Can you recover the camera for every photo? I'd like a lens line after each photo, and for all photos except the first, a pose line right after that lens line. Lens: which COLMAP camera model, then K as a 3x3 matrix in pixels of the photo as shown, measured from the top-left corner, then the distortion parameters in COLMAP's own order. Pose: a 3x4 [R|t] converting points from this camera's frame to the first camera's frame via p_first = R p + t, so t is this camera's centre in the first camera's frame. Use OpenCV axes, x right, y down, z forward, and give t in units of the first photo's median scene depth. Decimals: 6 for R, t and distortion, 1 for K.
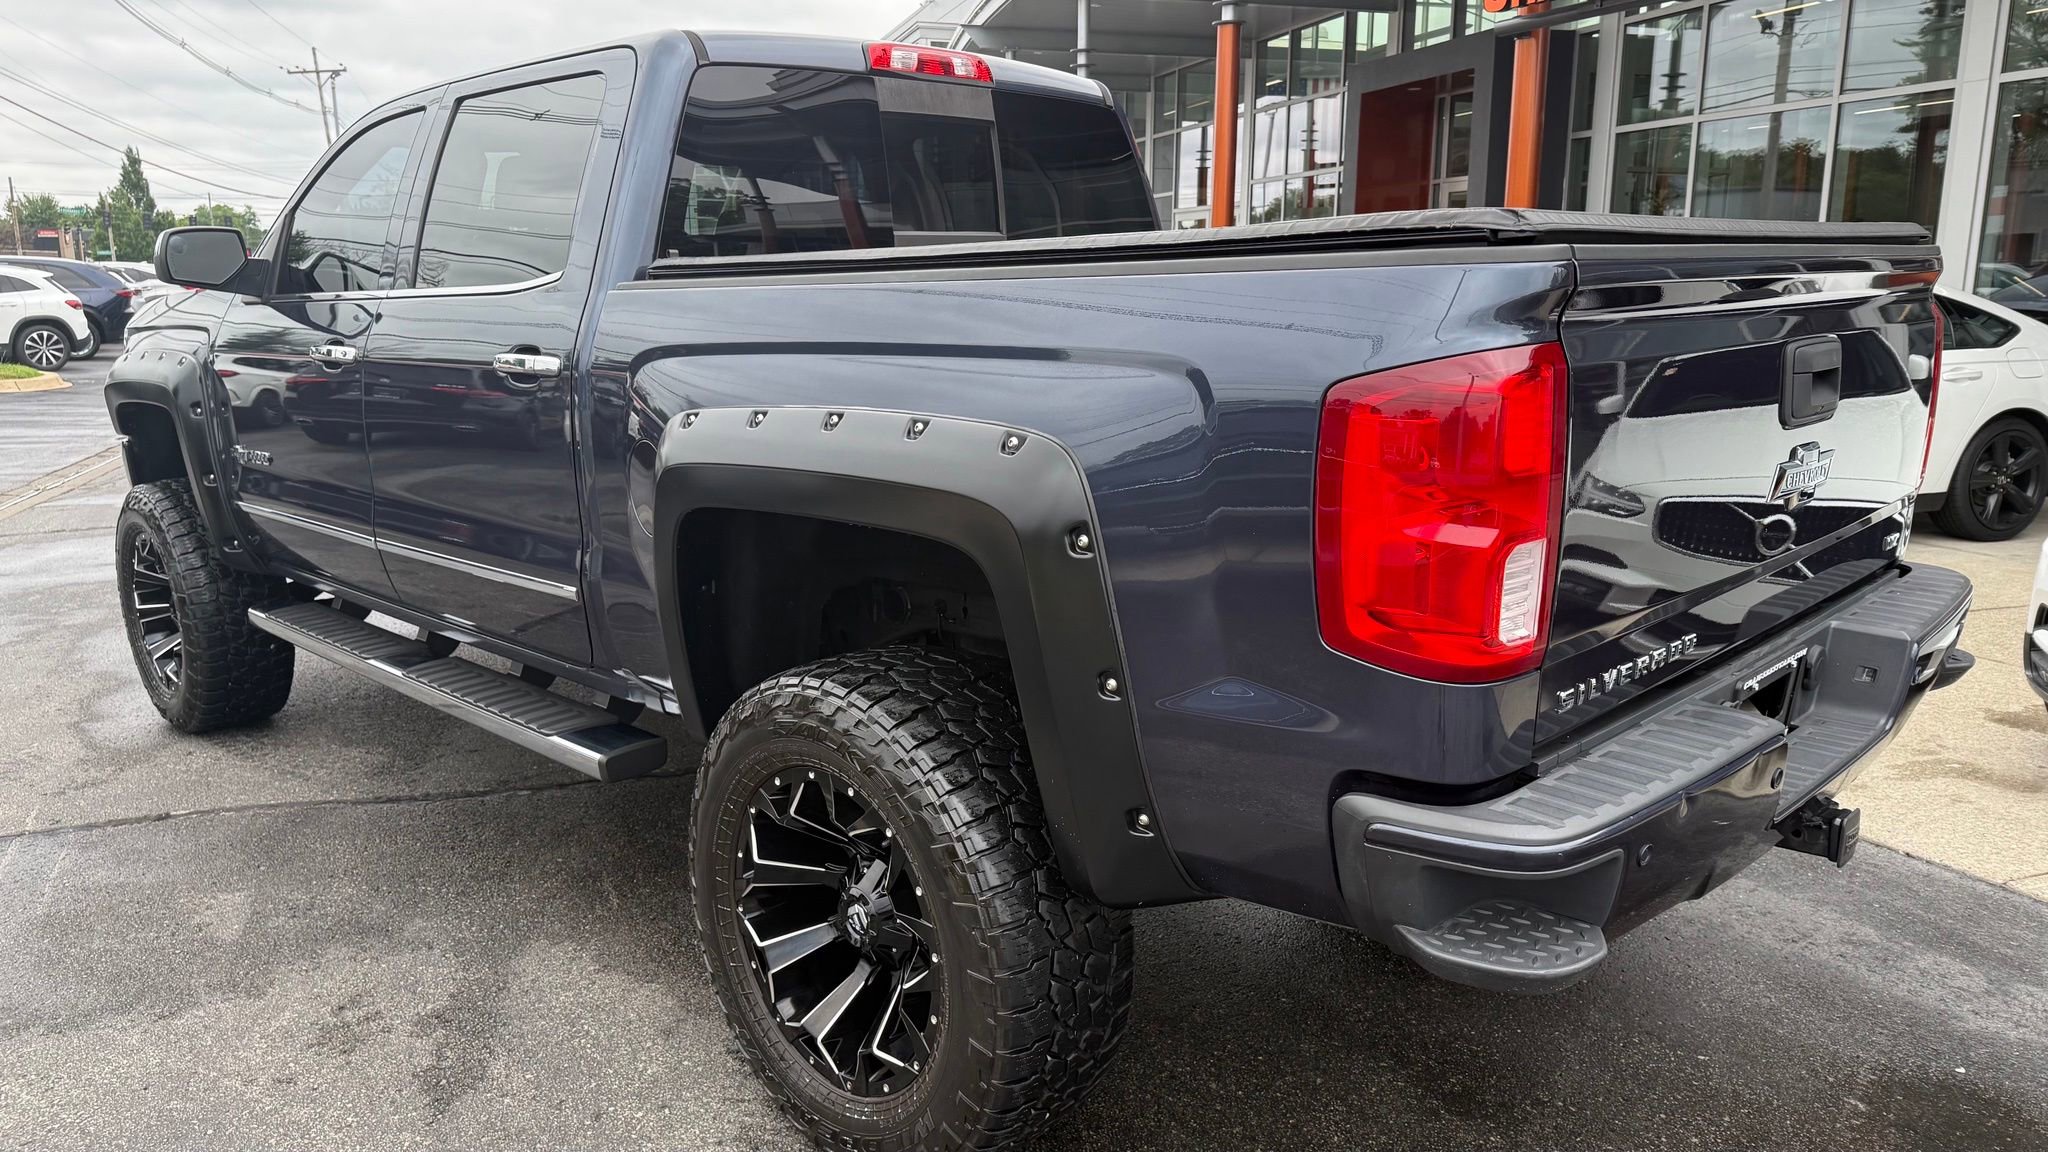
lens RADIAL K [[1452.1, 0, 1006.3], [0, 1452.1, 587.1], [0, 0, 1]] dist [0.056609, -0.063098]
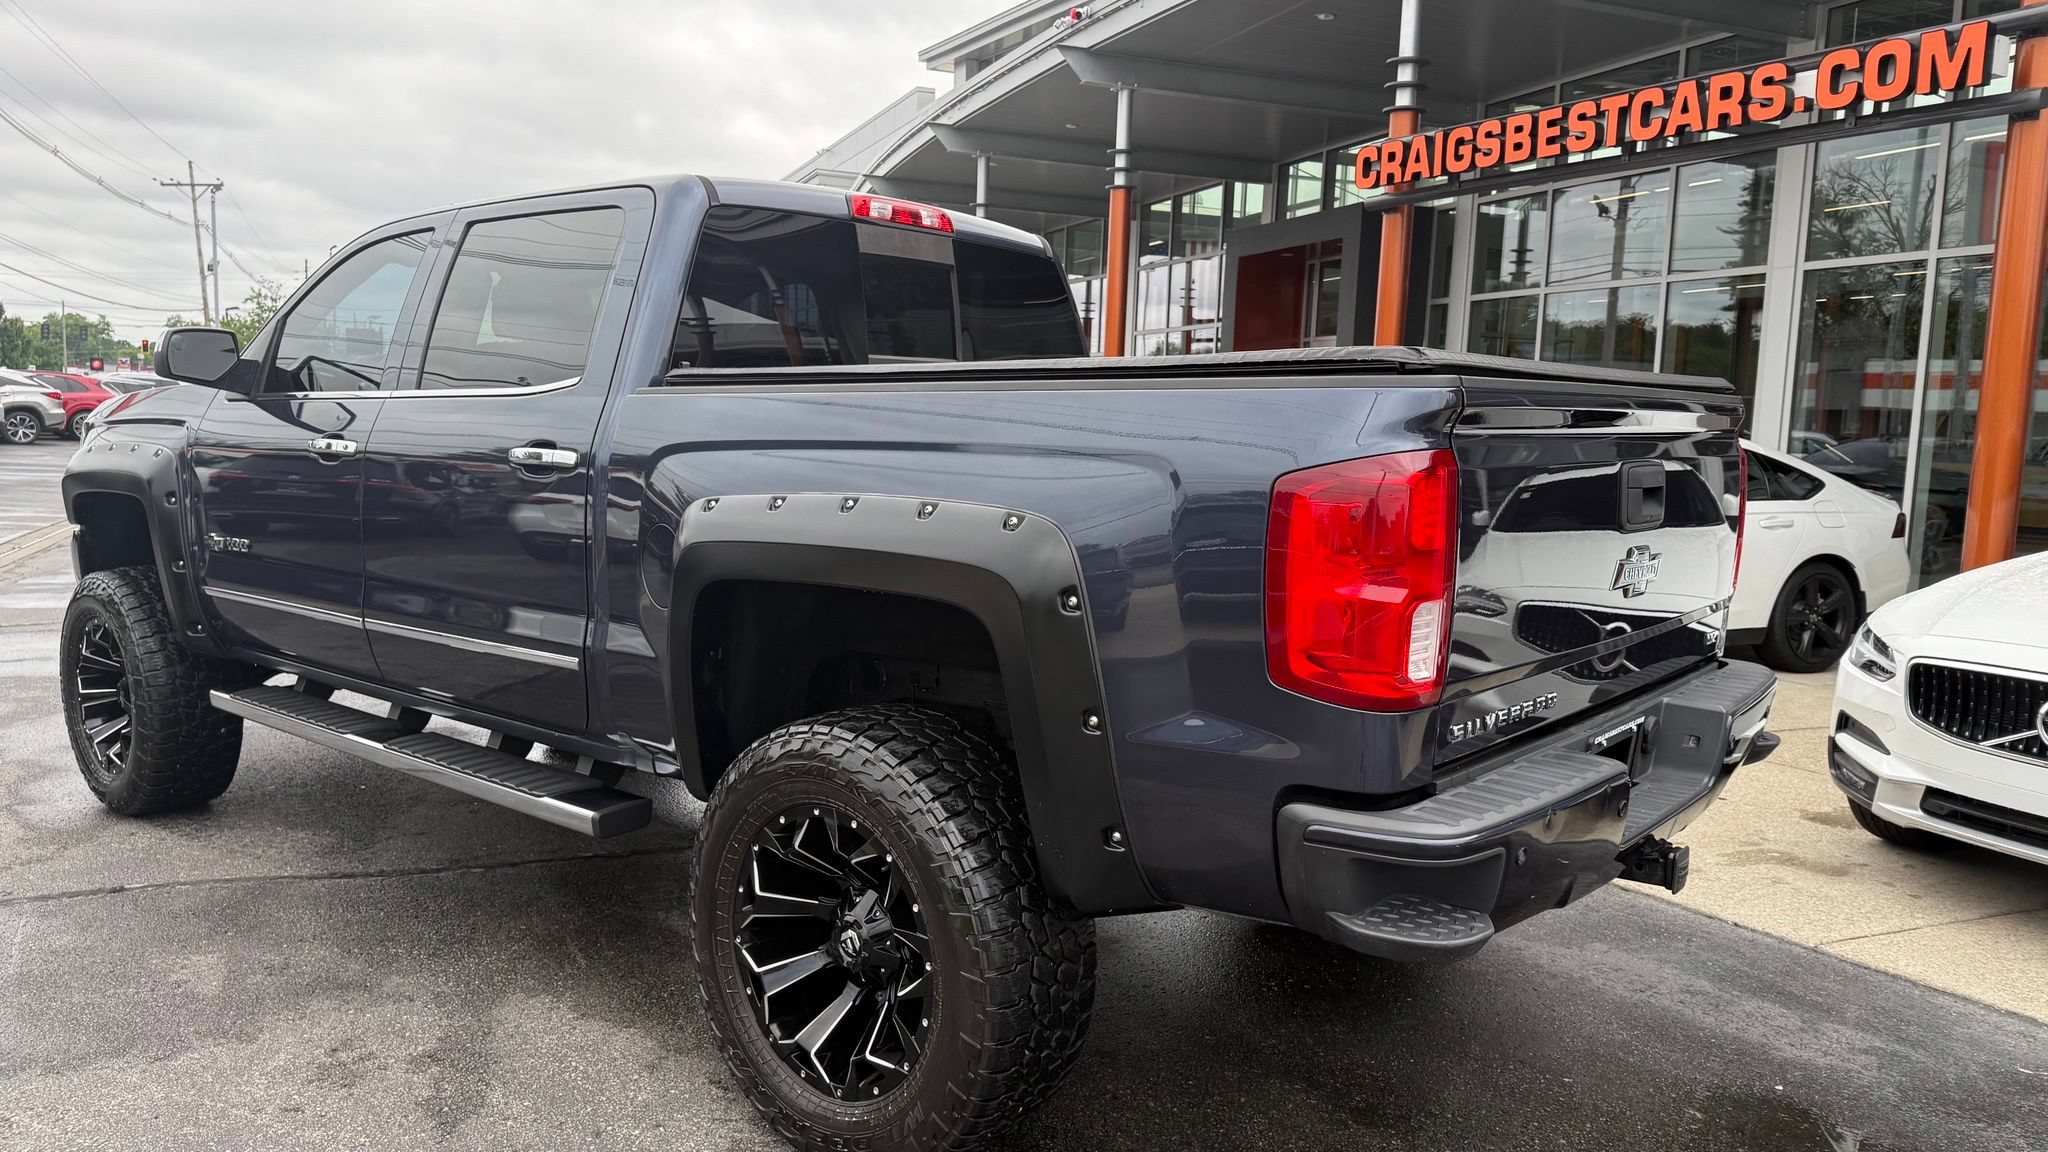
lens RADIAL K [[1452.3, 0, 1015.0], [0, 1452.3, 590.9], [0, 0, 1]] dist [0.055866, -0.048292]
pose [[0.995716, 0.024455, 0.089177, -0.066461], [-0.016230, 0.995644, -0.091810, 0.046053], [-0.091034, 0.089969, 0.991775, -0.131904]]
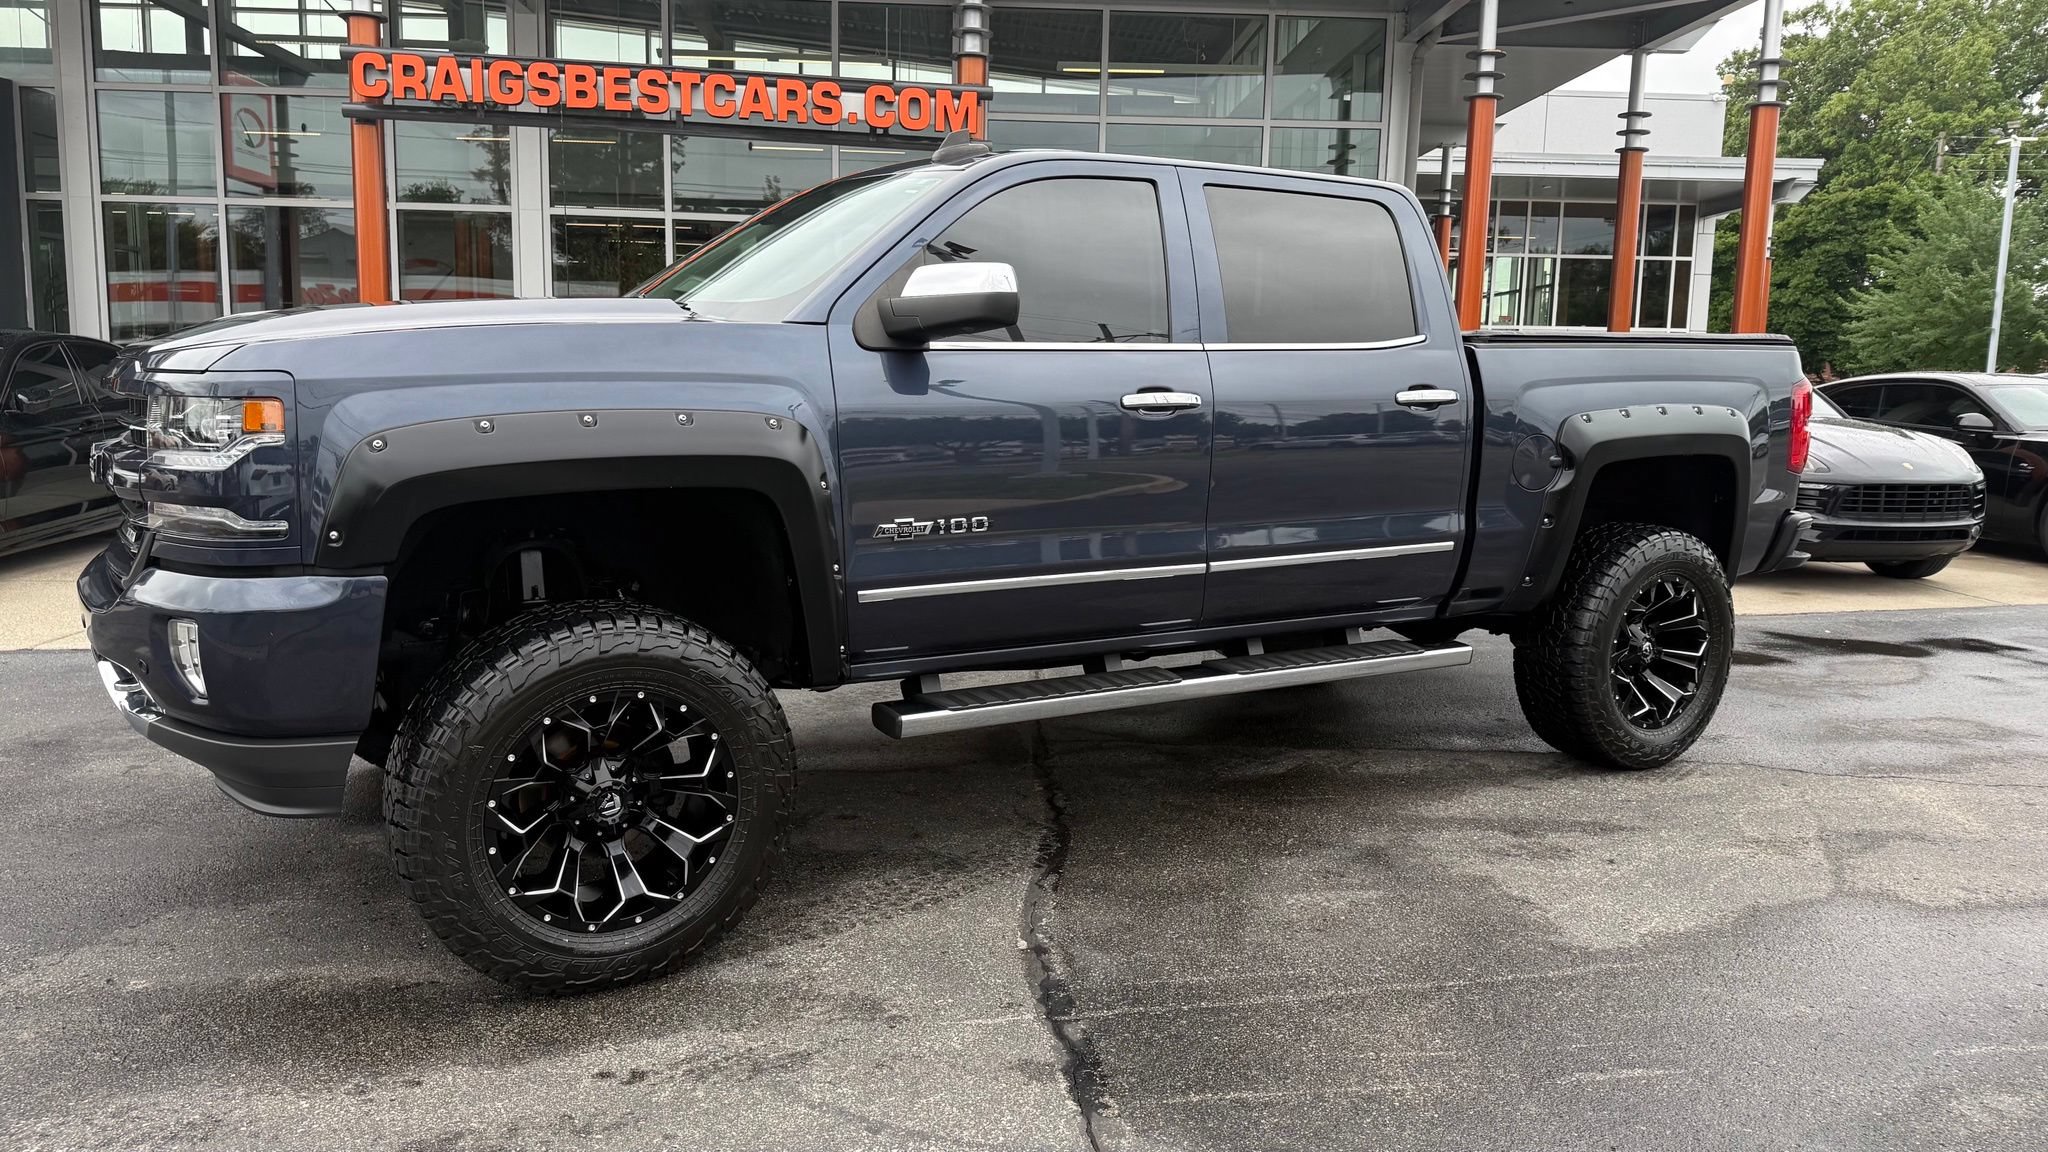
lens RADIAL K [[1452.1, 0, 1017.9], [0, 1452.1, 581.8], [0, 0, 1]] dist [0.056609, -0.063098]
pose [[0.231431, -0.127769, 0.964425, -1.894814], [0.184723, 0.979075, 0.085382, -0.174208], [-0.955153, 0.158391, 0.250190, 1.068893]]
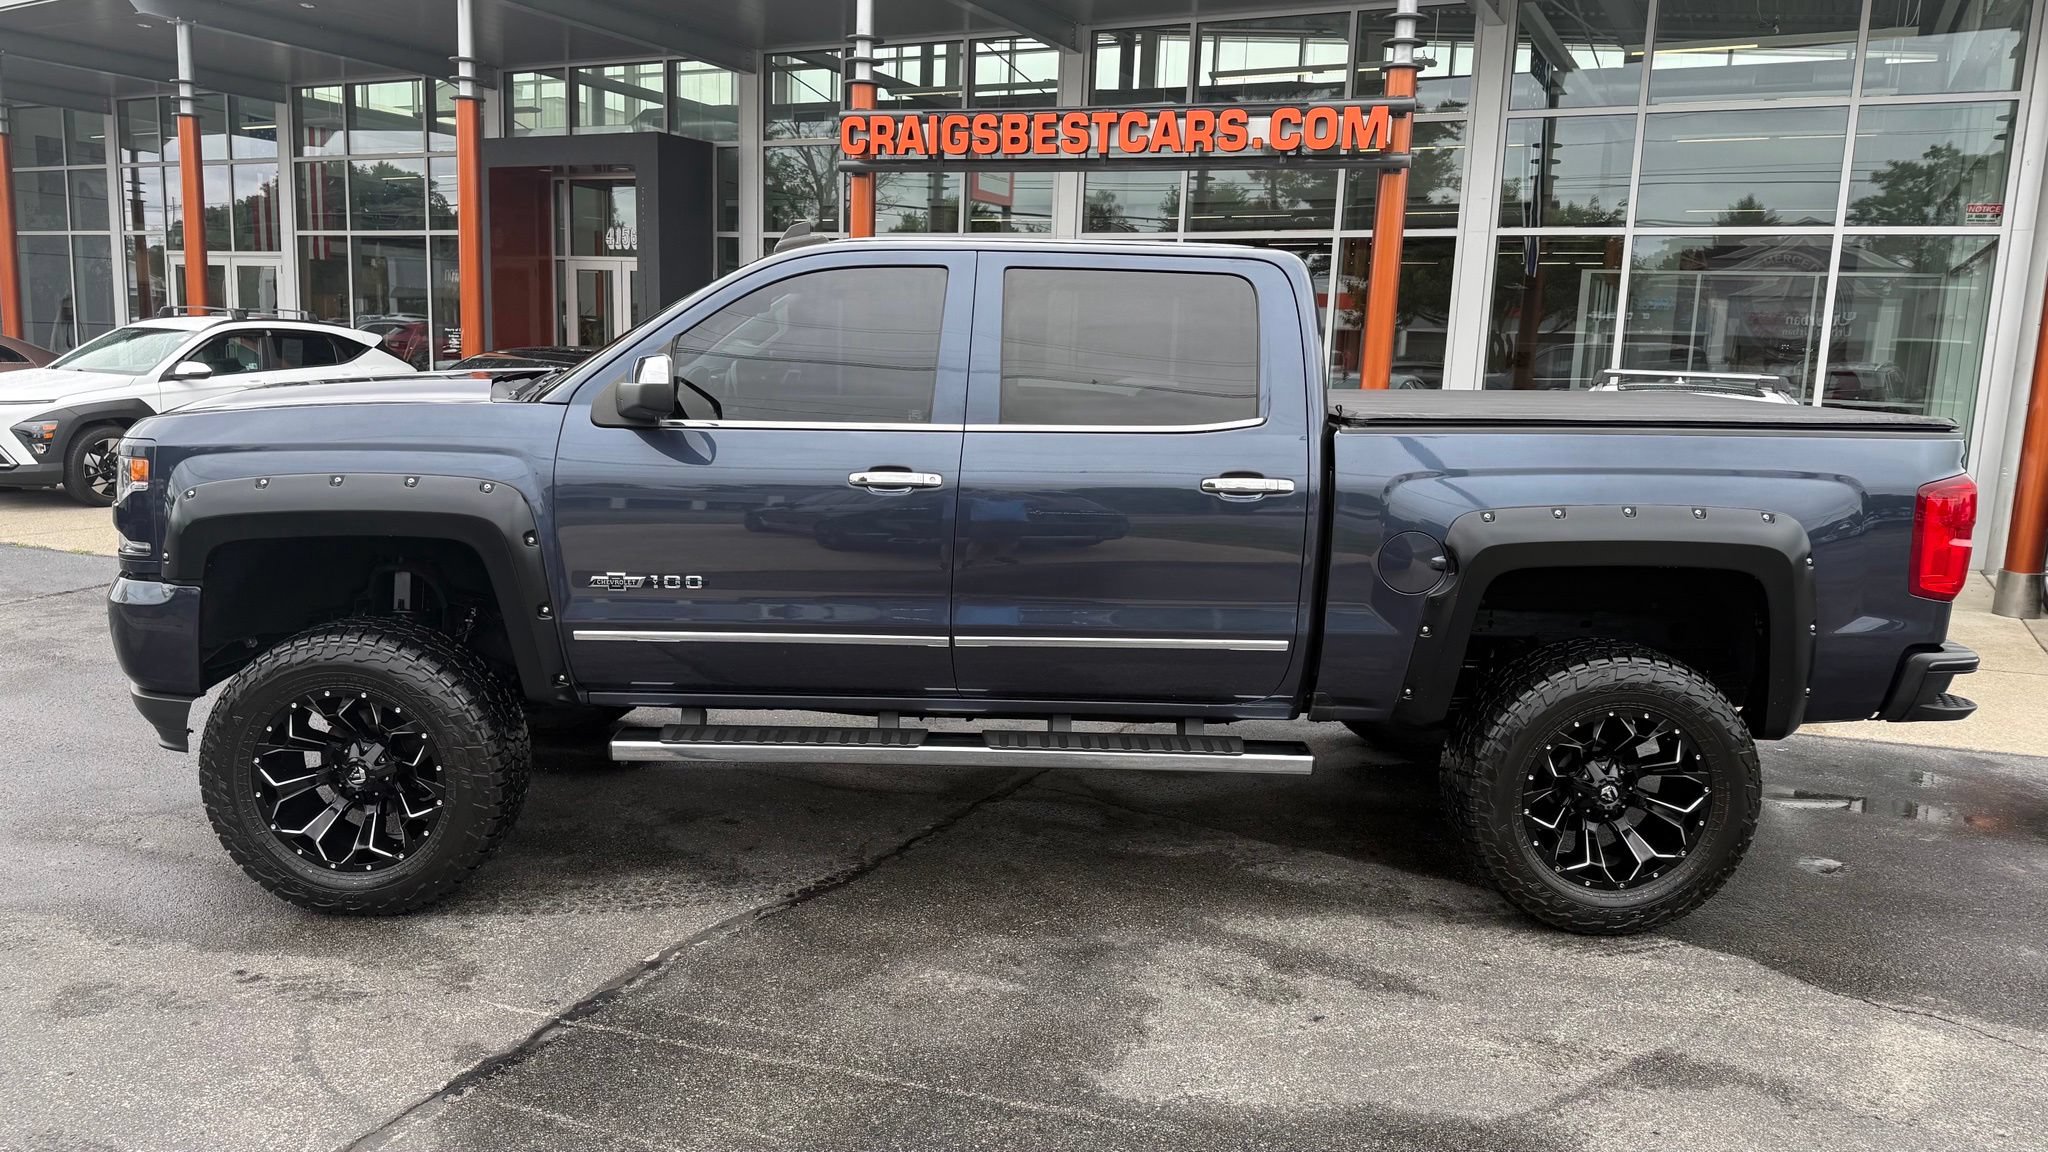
lens RADIAL K [[1452.1, 0, 1012.7], [0, 1452.1, 579.8], [0, 0, 1]] dist [0.056609, -0.063098]
pose [[0.694644, -0.089318, 0.713787, -1.489784], [0.115117, 0.993276, 0.012262, -0.107079], [-0.710083, 0.073651, 0.700255, 0.204410]]
